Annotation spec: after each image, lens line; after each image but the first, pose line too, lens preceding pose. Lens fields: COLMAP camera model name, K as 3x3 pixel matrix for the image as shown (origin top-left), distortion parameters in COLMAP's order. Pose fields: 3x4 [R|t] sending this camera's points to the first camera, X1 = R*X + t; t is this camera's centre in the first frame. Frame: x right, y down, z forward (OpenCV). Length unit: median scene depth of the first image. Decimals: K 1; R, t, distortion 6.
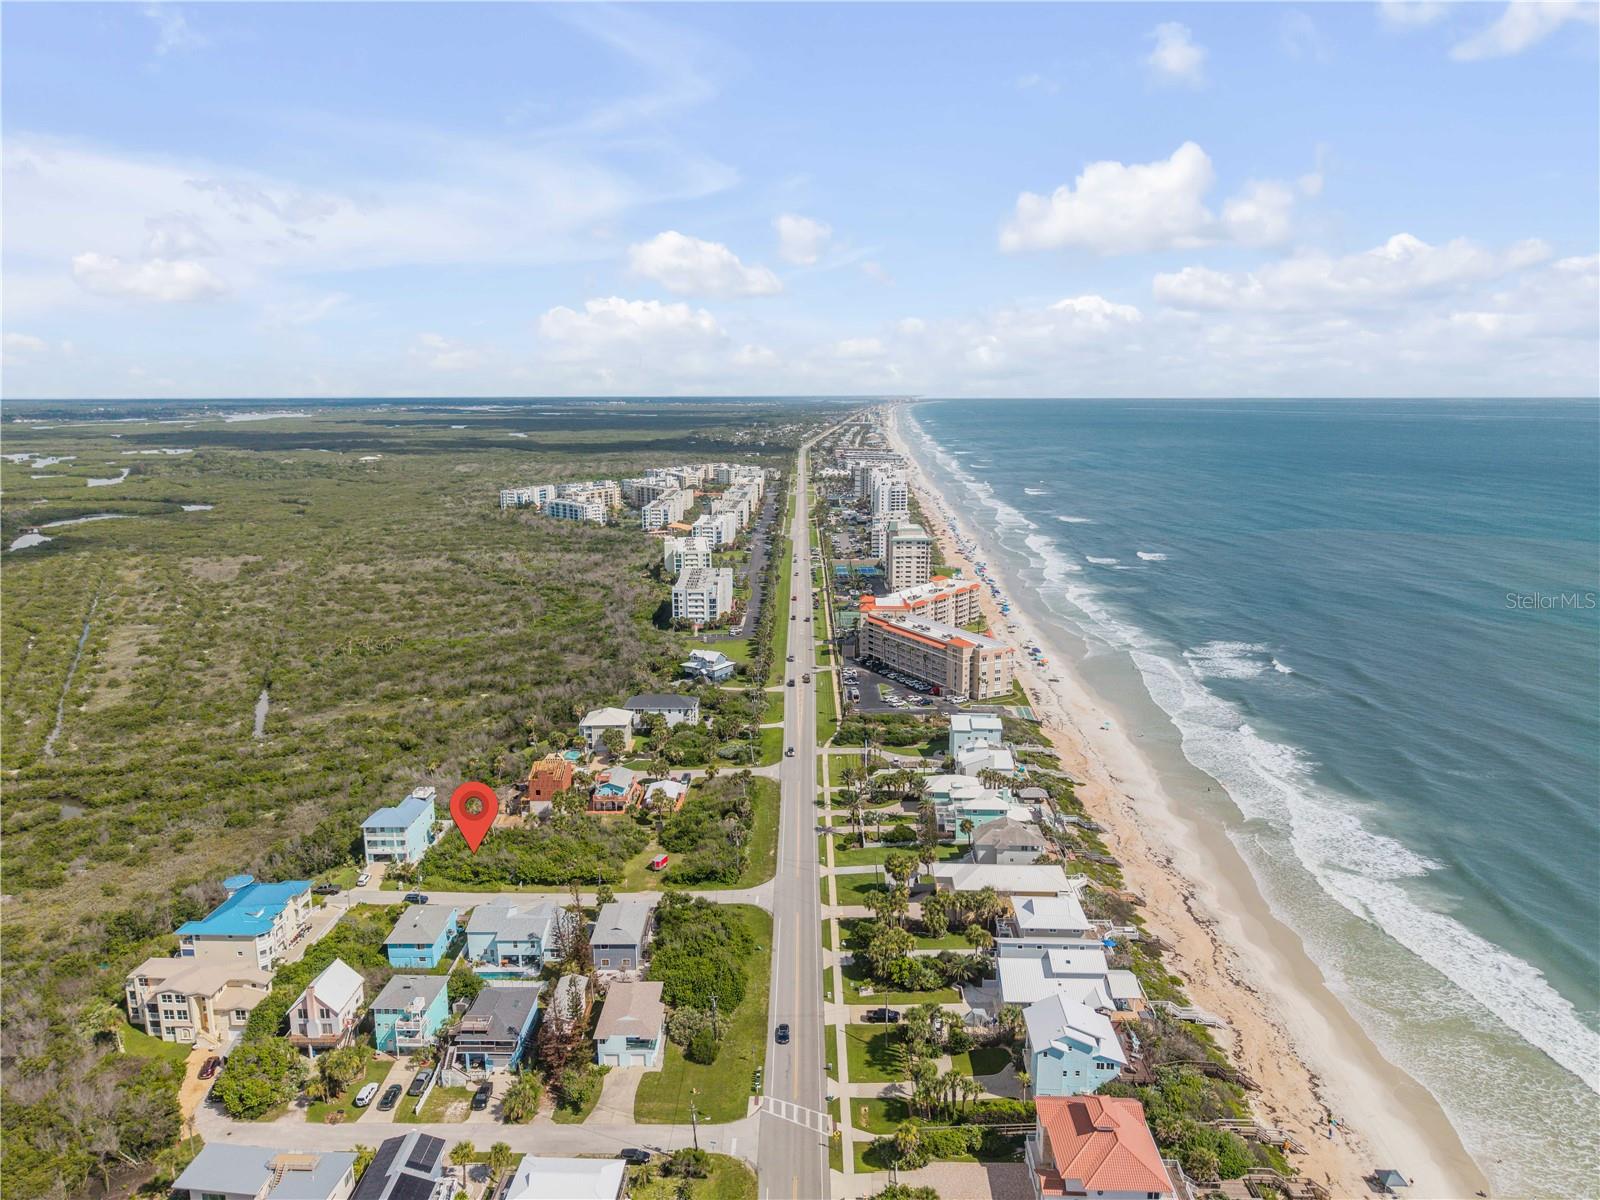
lens RADIAL K [[1077.4, 0, 812.1], [0, 1077.4, 600.6], [0, 0, 1]] dist [0.056947, -0.091802]
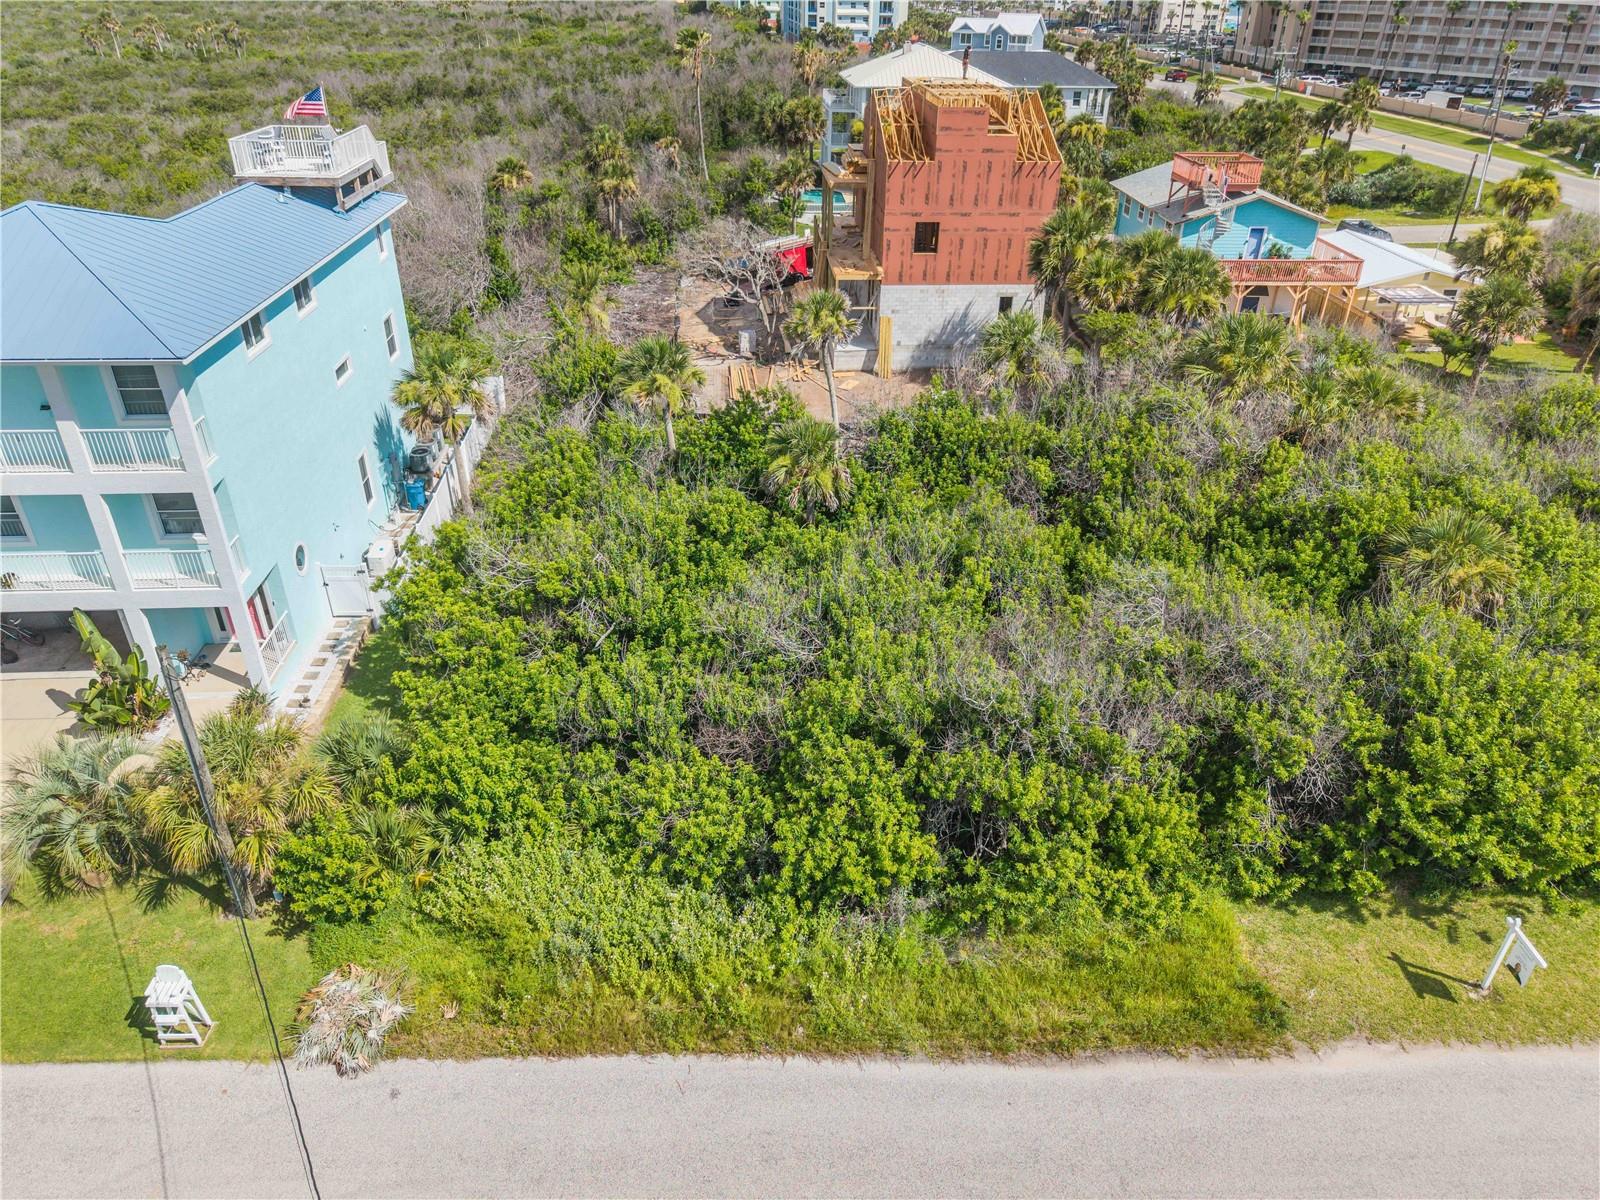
lens RADIAL K [[1078.9, 0, 800.0], [0, 1078.9, 600.0], [0, 0, 1]] dist [0.003925, -0.001349]
pose [[0.998252, -0.018005, 0.056286, -0.273223], [-0.001449, 0.944708, 0.327910, 0.166191], [-0.059078, -0.327418, 0.943031, 0.759249]]
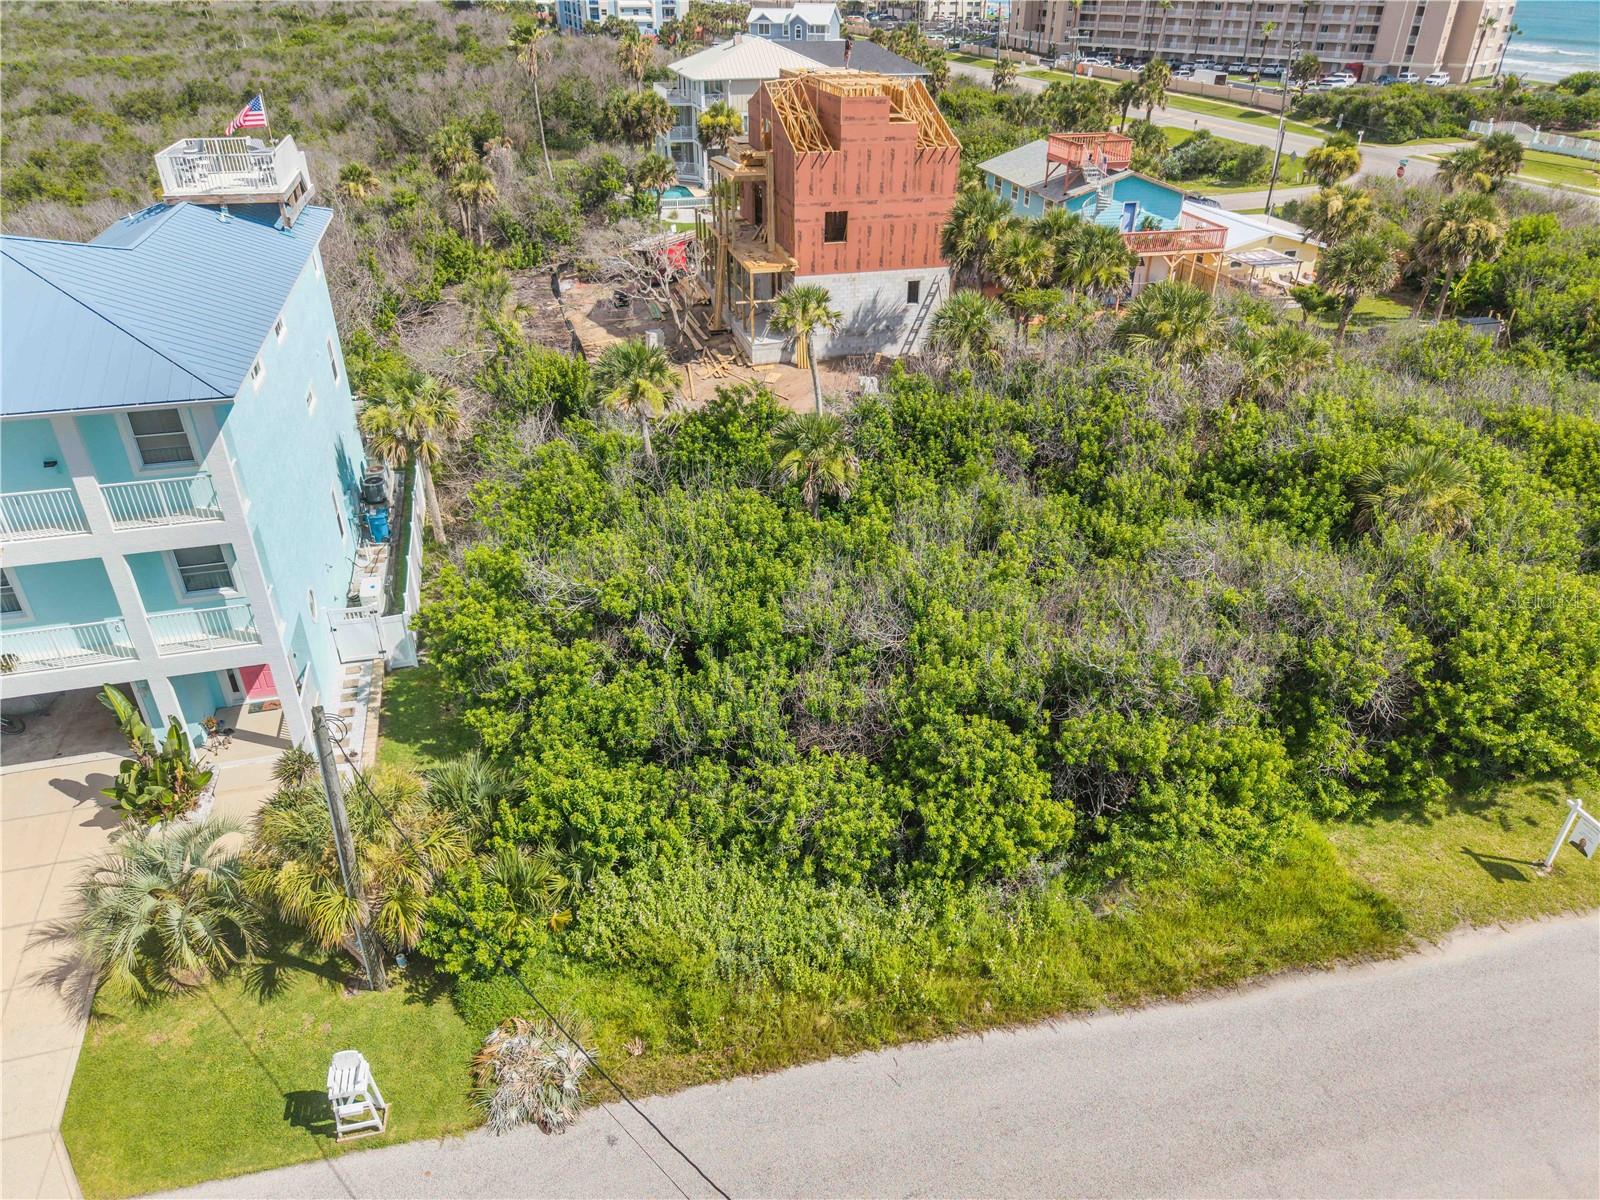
lens RADIAL K [[1078.9, 0, 800.0], [0, 1078.9, 600.0], [0, 0, 1]] dist [0.003925, -0.001349]
pose [[0.966869, -0.125339, 0.222384, -0.295472], [0.044275, 0.940294, 0.337472, 0.165554], [-0.251404, -0.316445, 0.914690, 0.762508]]
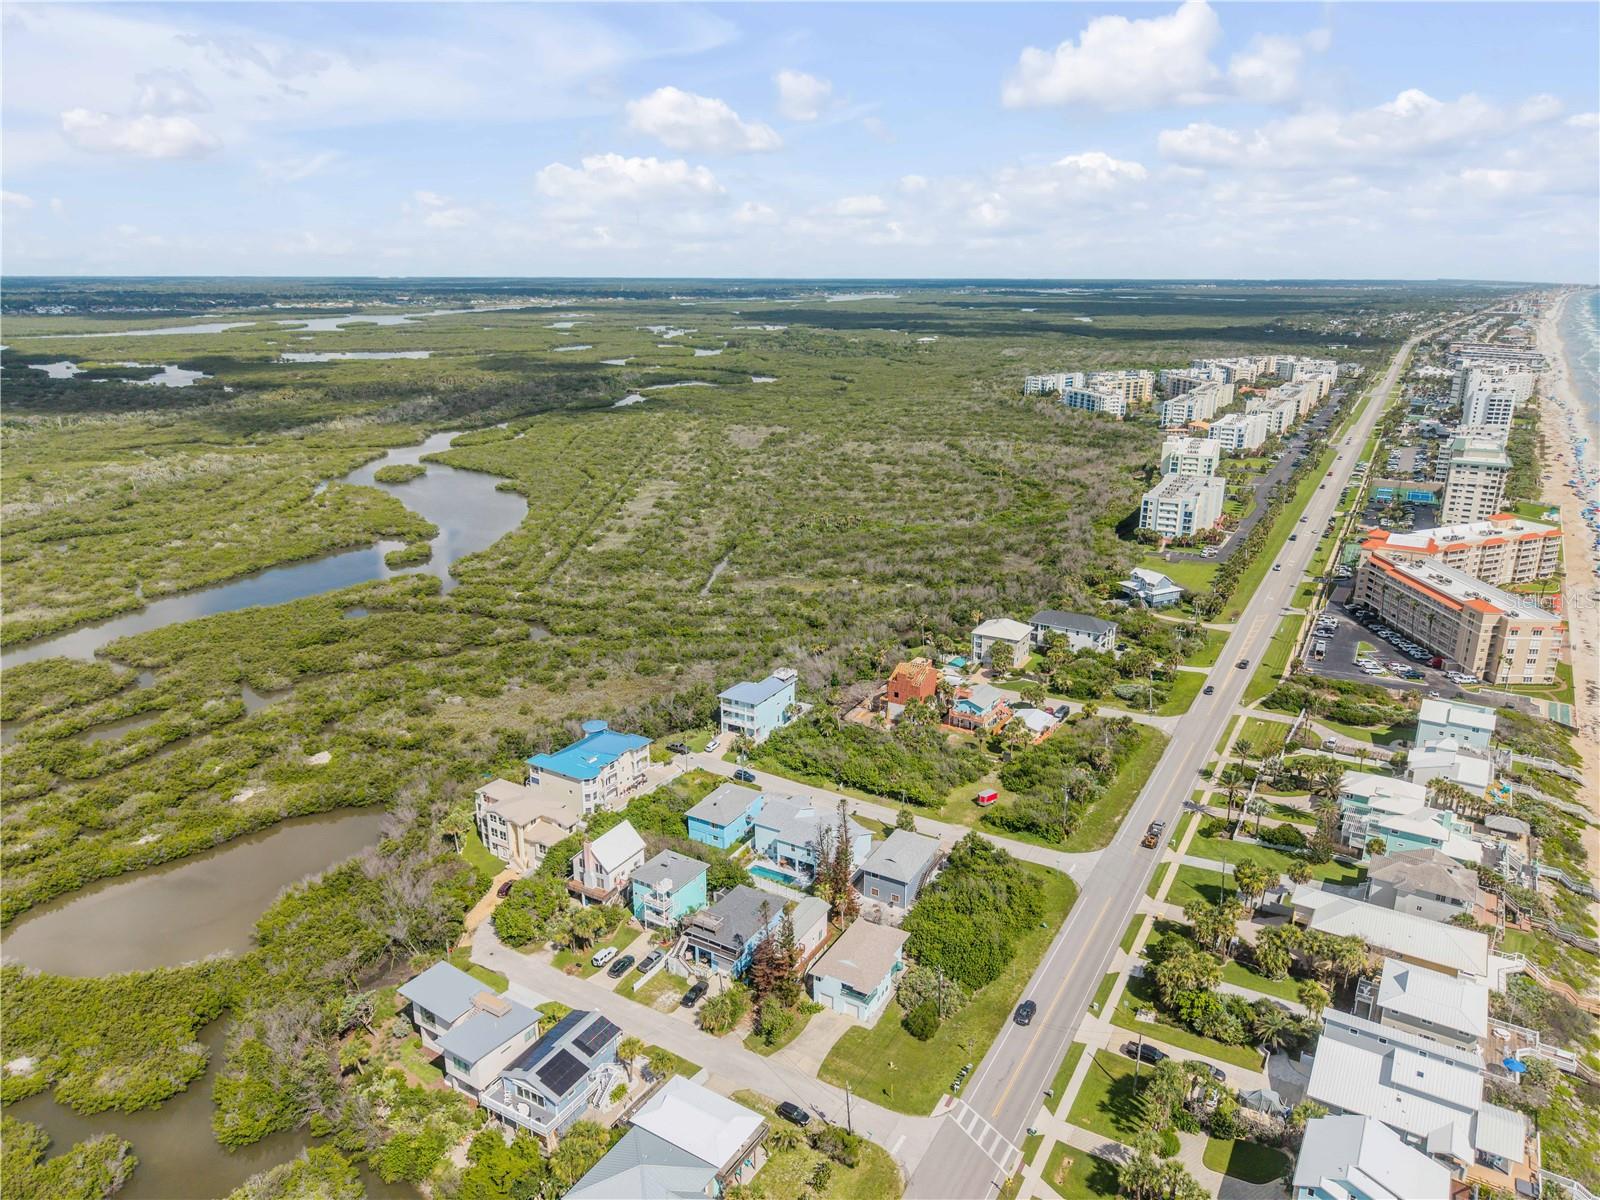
lens RADIAL K [[1081.7, 0, 800.0], [0, 1081.7, 600.0], [0, 0, 1]] dist [0.086162, -0.127651]
pose [[0.865370, 0.147778, -0.478849, 0.116452], [-0.099346, 0.987156, 0.125111, -0.017958], [0.491188, -0.060696, 0.868936, 0.117553]]
